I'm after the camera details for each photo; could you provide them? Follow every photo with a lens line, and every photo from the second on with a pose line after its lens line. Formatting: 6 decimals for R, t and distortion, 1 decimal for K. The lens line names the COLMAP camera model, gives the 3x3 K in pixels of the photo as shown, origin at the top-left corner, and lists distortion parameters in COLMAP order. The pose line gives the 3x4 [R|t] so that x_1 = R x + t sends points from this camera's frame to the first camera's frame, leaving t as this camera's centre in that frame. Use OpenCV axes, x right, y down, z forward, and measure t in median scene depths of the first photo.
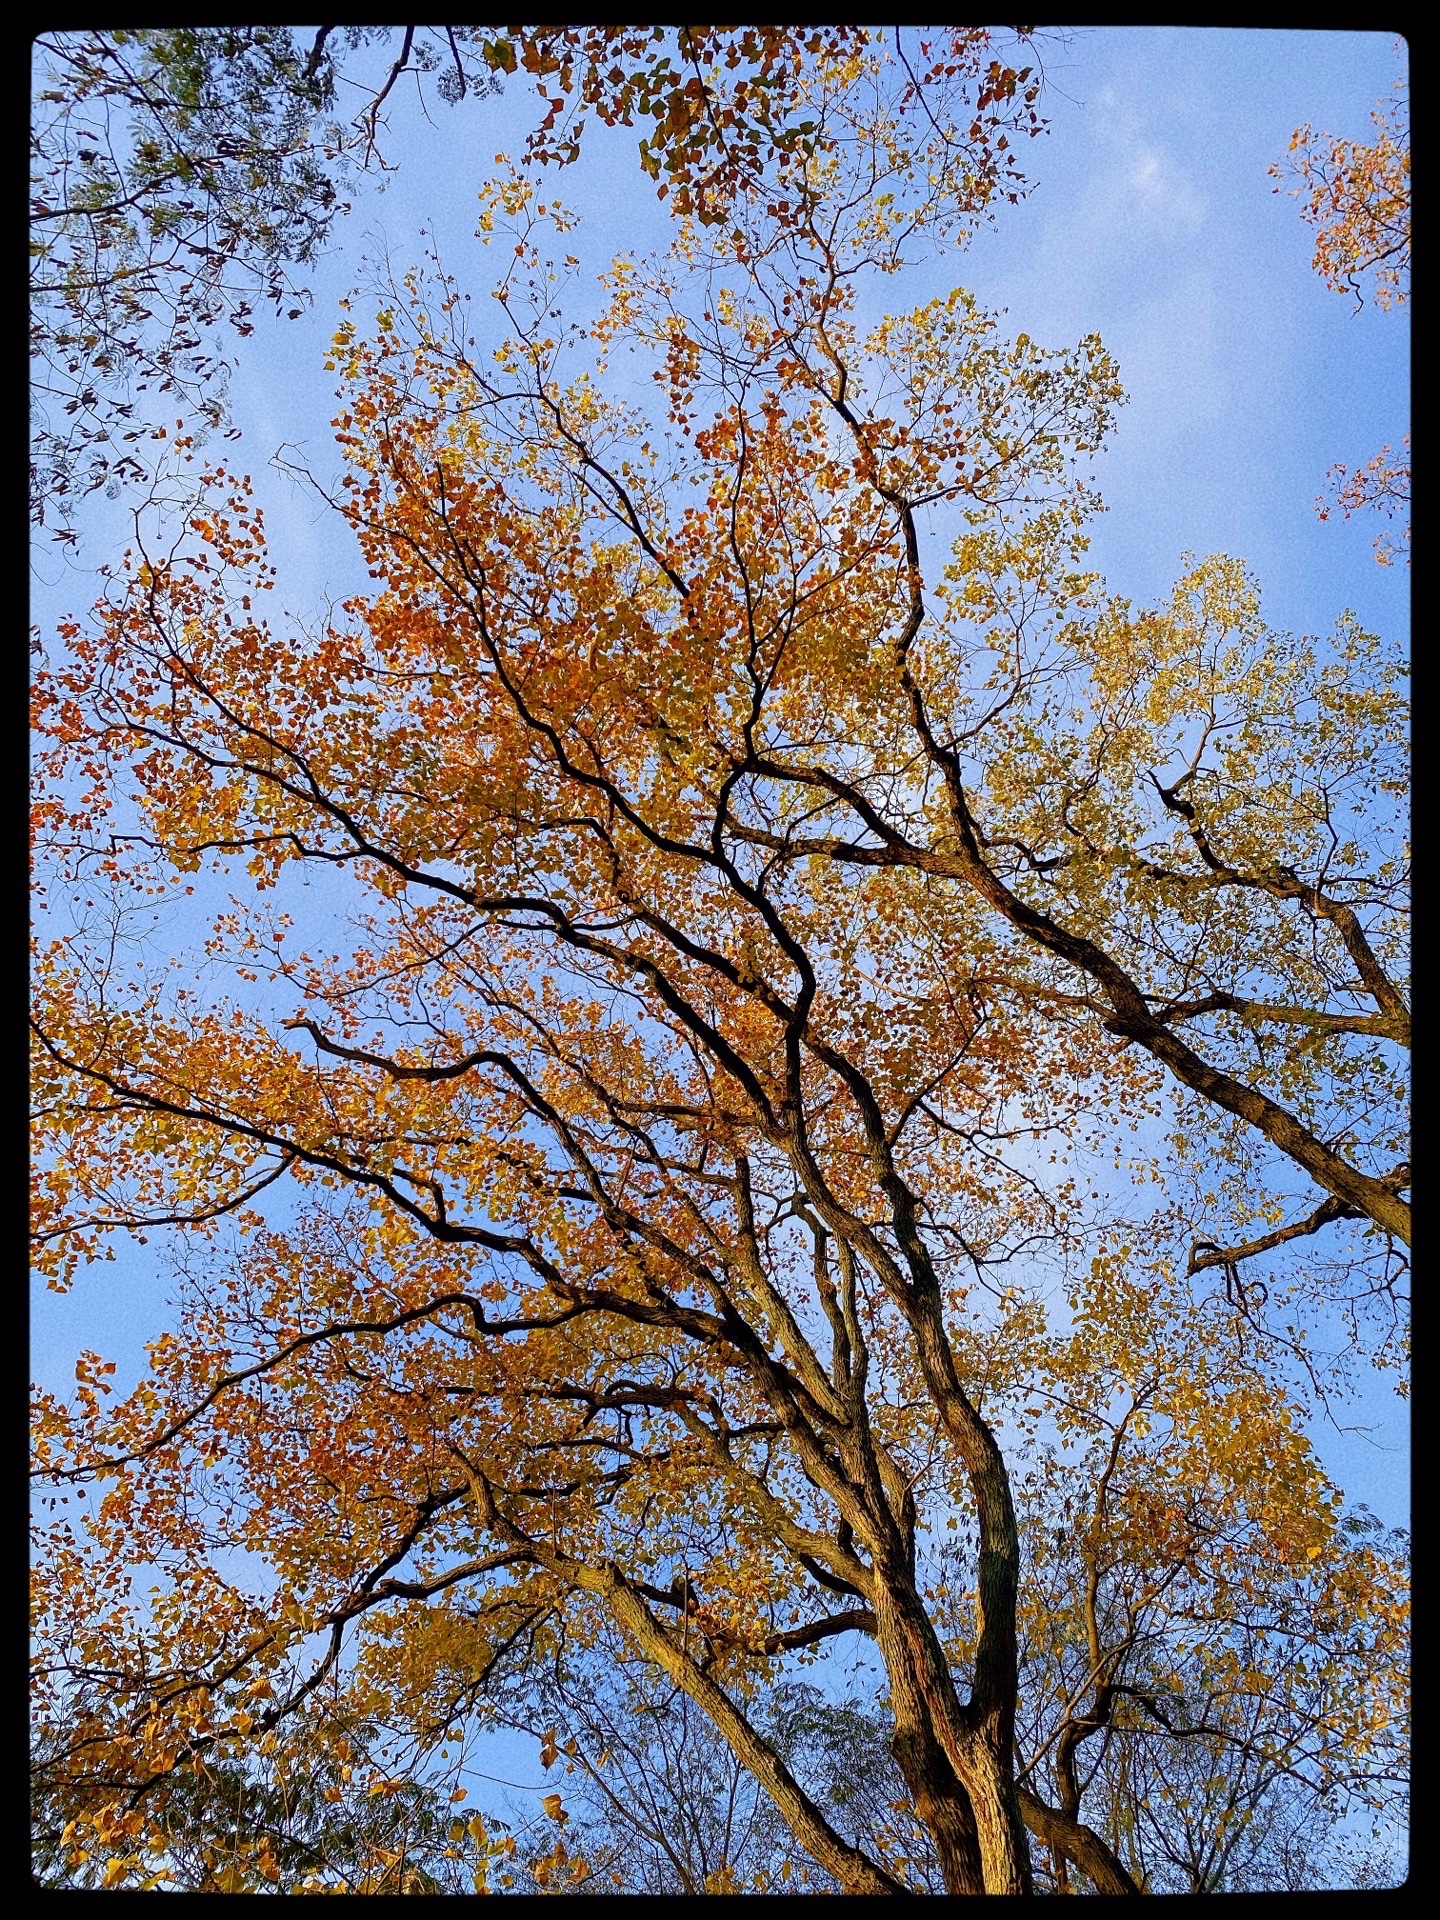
lens RADIAL K [[1455.4, 0, 720.0], [0, 1455.4, 960.0], [0, 0, 1]] dist [0.051998, -0.041095]
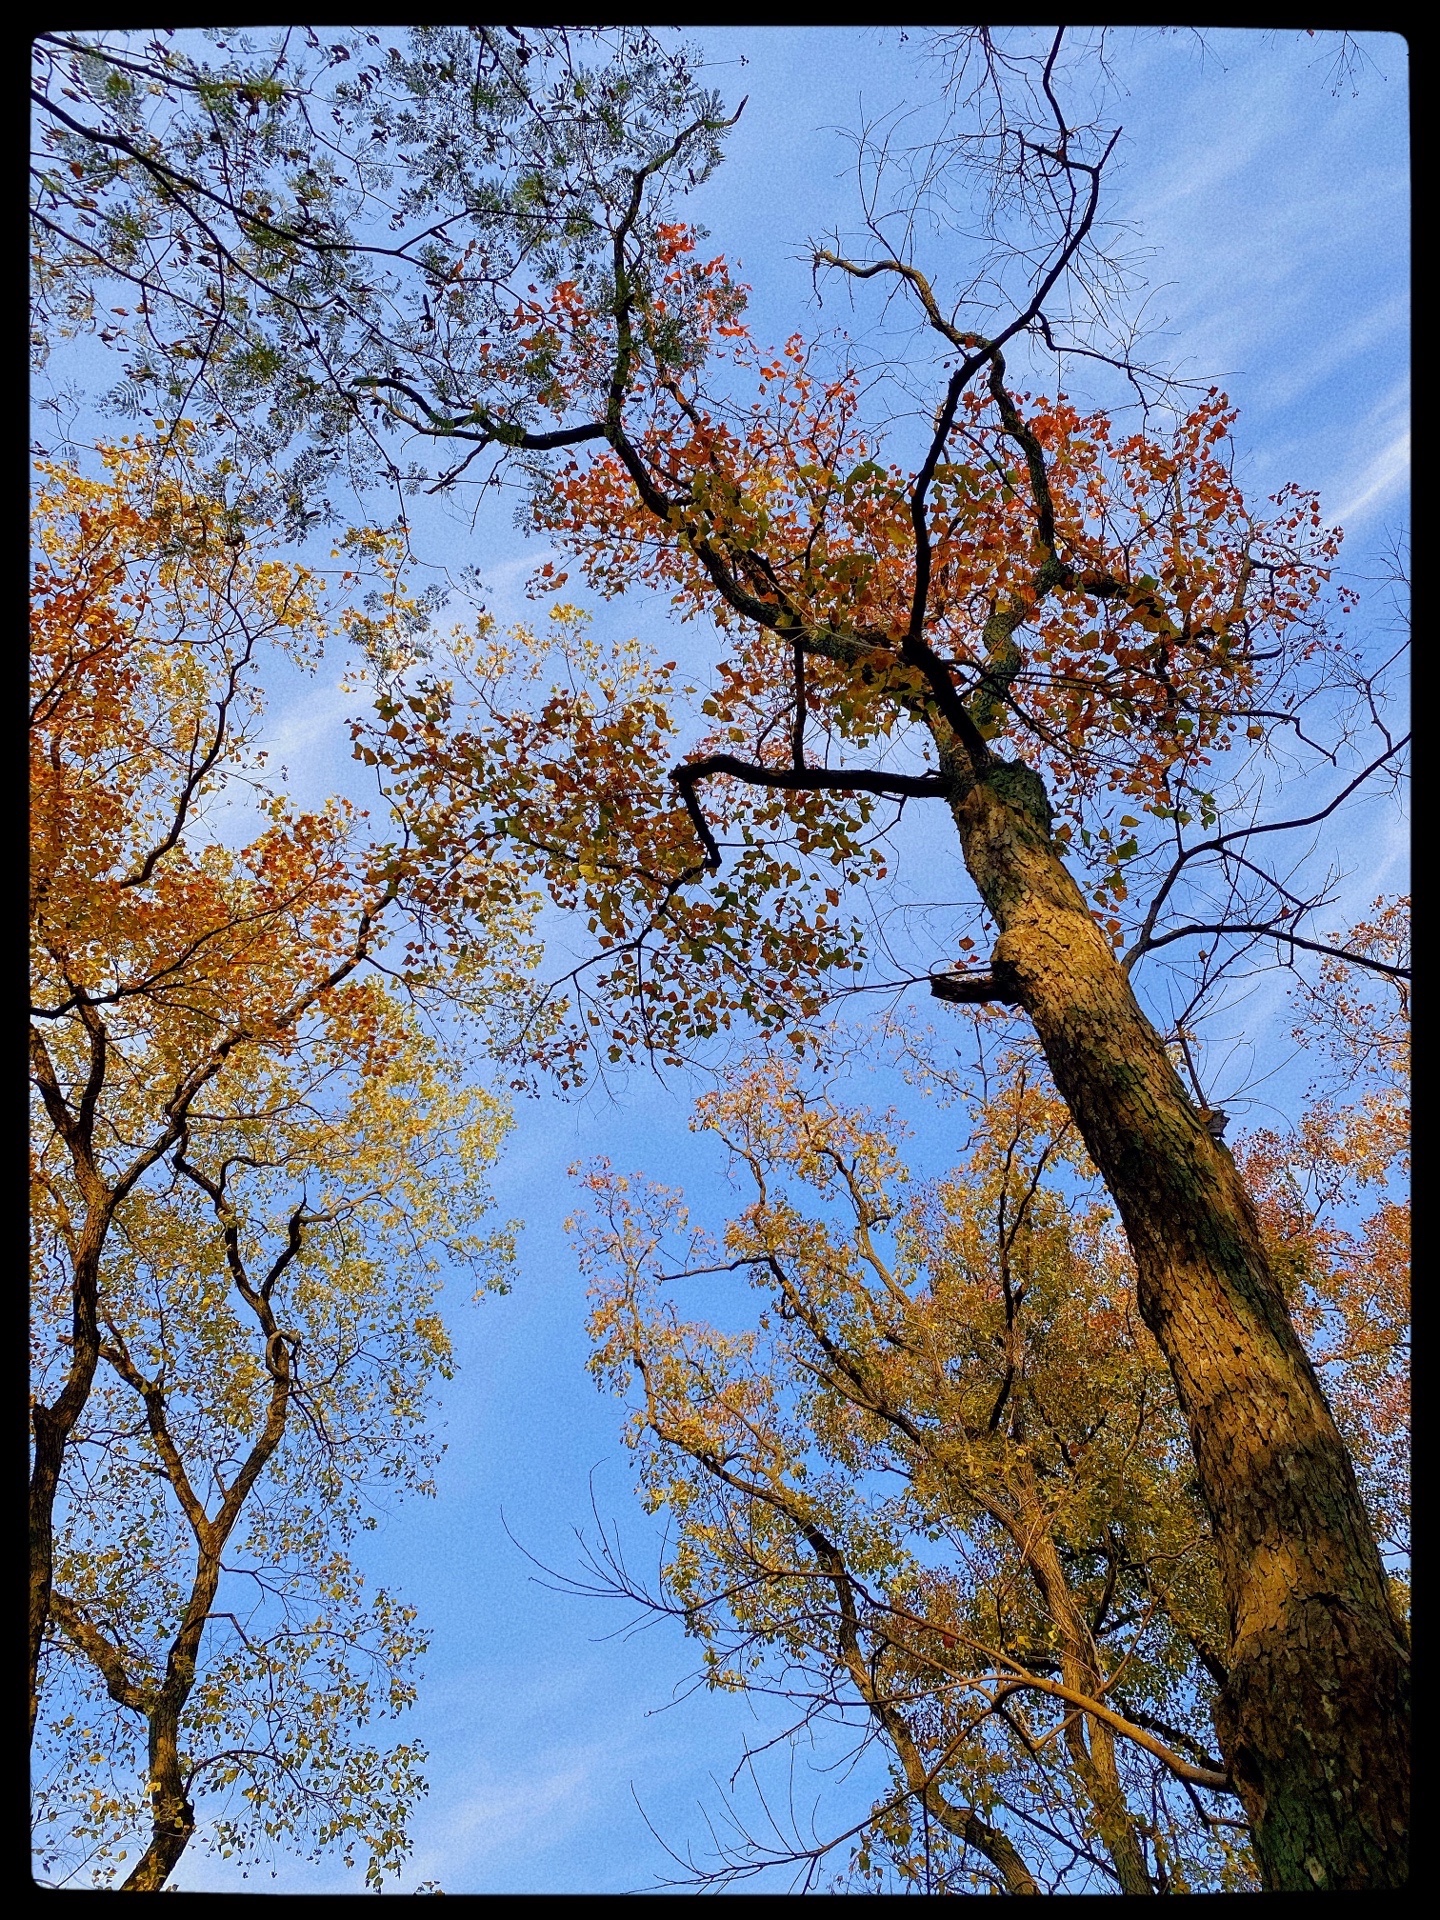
lens RADIAL K [[1459.8, 0, 724.2], [0, 1459.8, 963.7], [0, 0, 1]] dist [0.052345, -0.072154]
pose [[0.442040, 0.807406, 0.390764, -0.195865], [-0.784080, 0.559398, -0.268874, -0.239729], [-0.435683, -0.187537, 0.880347, -0.112598]]
